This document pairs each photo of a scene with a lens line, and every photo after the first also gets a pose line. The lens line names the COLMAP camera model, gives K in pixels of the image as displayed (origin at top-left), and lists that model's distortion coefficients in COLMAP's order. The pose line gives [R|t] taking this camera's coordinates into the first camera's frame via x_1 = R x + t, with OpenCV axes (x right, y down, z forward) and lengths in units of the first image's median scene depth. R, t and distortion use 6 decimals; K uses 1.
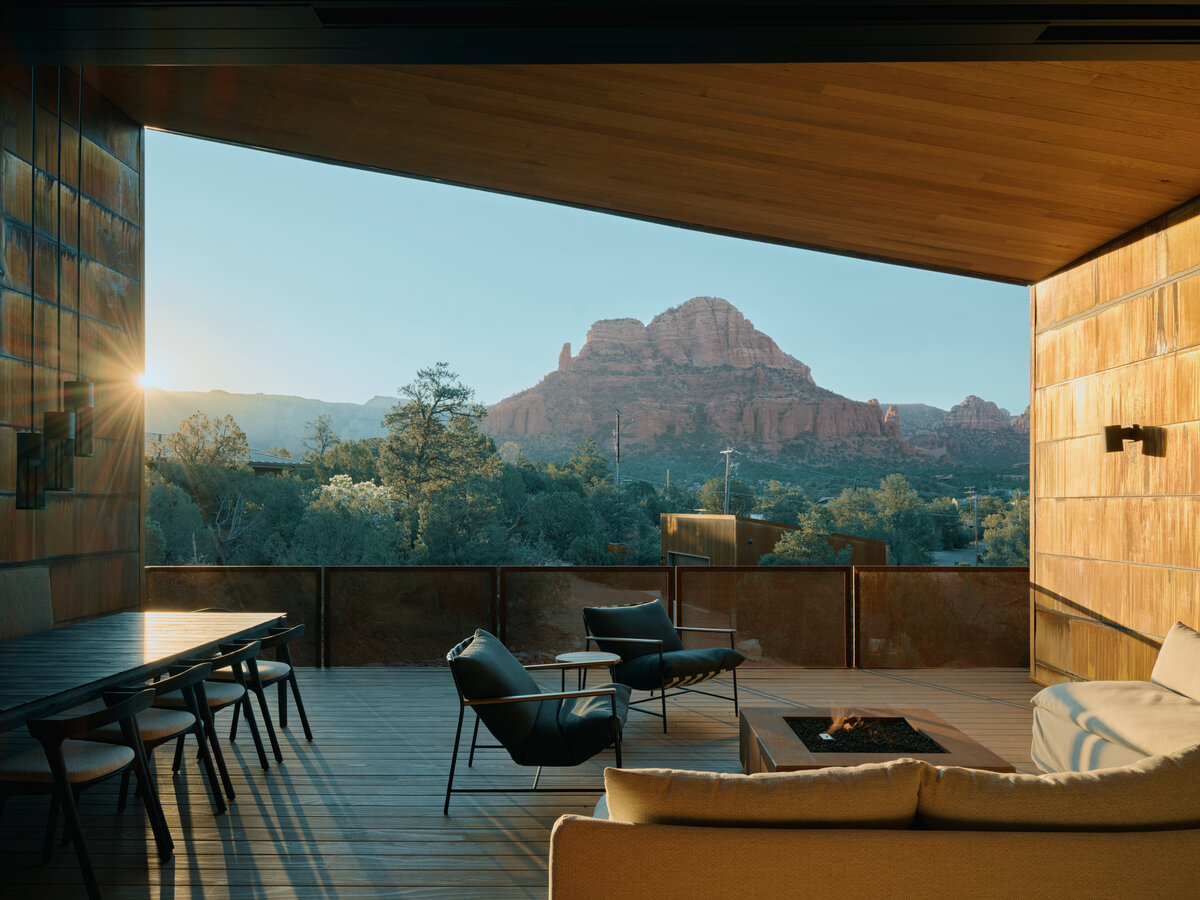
lens RADIAL K [[853.9, 0, 593.0], [0, 853.9, 473.6], [0, 0, 1]] dist [0.010713, -0.014241]
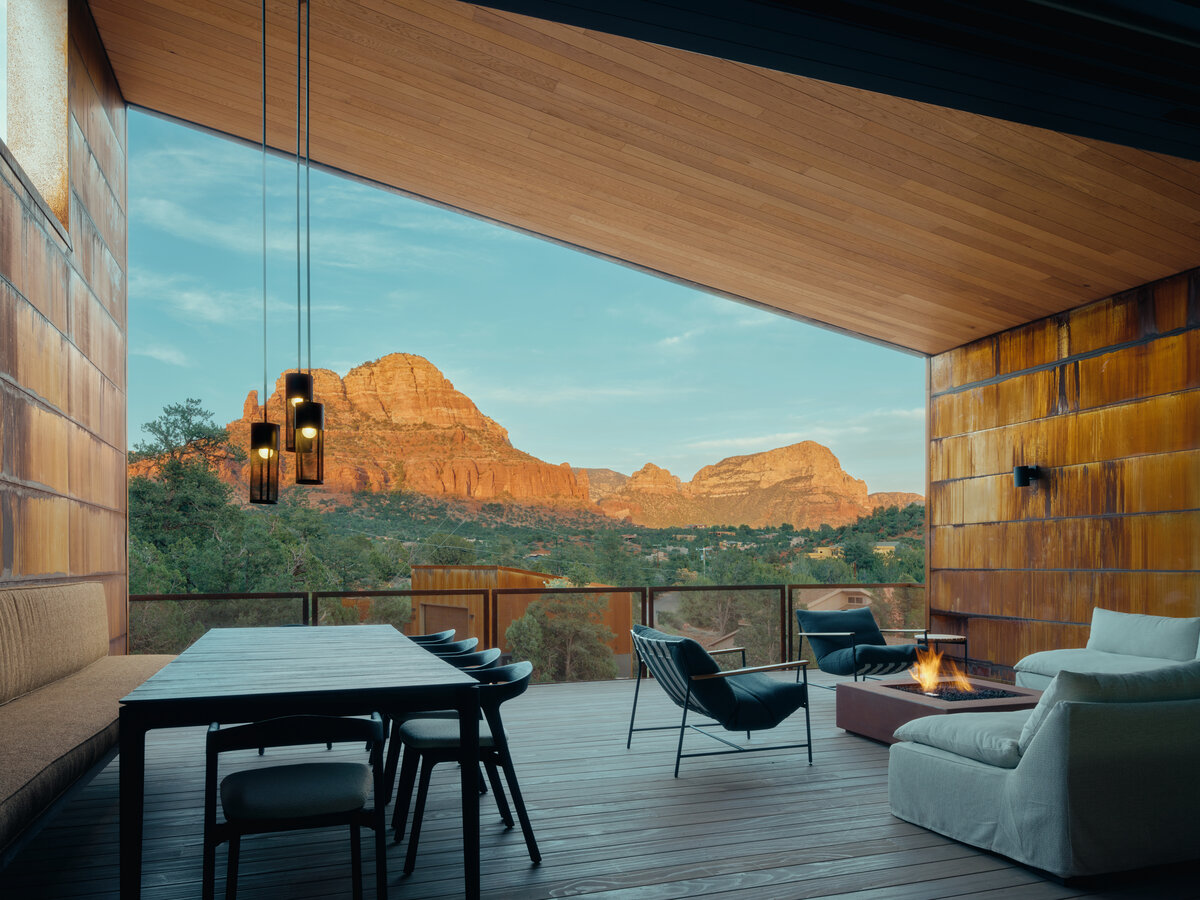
lens RADIAL K [[853.9, 0, 578.2], [0, 853.9, 532.3], [0, 0, 1]] dist [0.010713, -0.014241]
pose [[0.940024, 0.009852, 0.340967, -0.431965], [-0.009423, 0.999951, -0.002913, 0.049707], [-0.340979, -0.000474, 0.940071, -0.011437]]
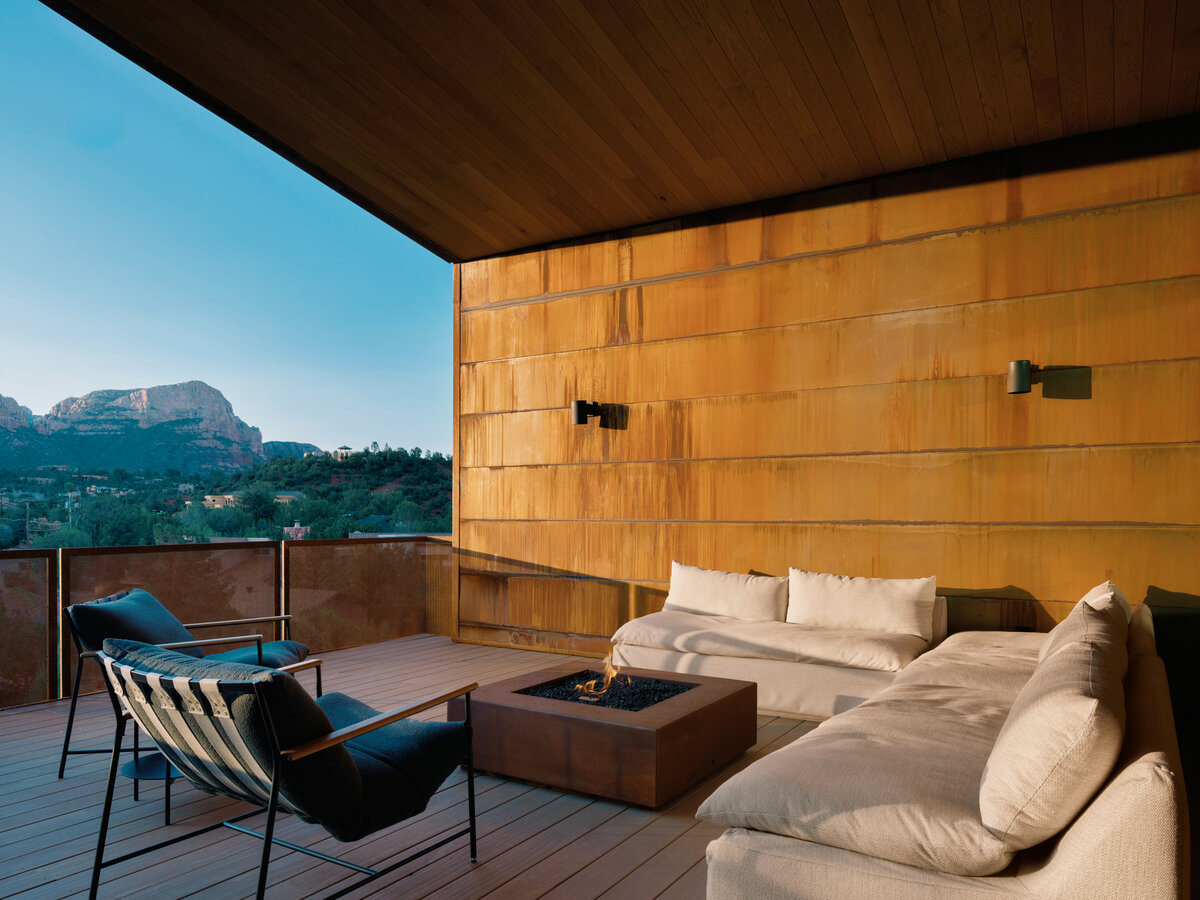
lens RADIAL K [[853.9, 0, 601.8], [0, 853.9, 512.0], [0, 0, 1]] dist [0.010713, -0.014241]
pose [[0.493165, 0.002043, 0.869933, -0.326551], [-0.033434, 0.999303, 0.016607, 0.063906], [-0.869293, -0.037275, 0.492890, 0.358225]]
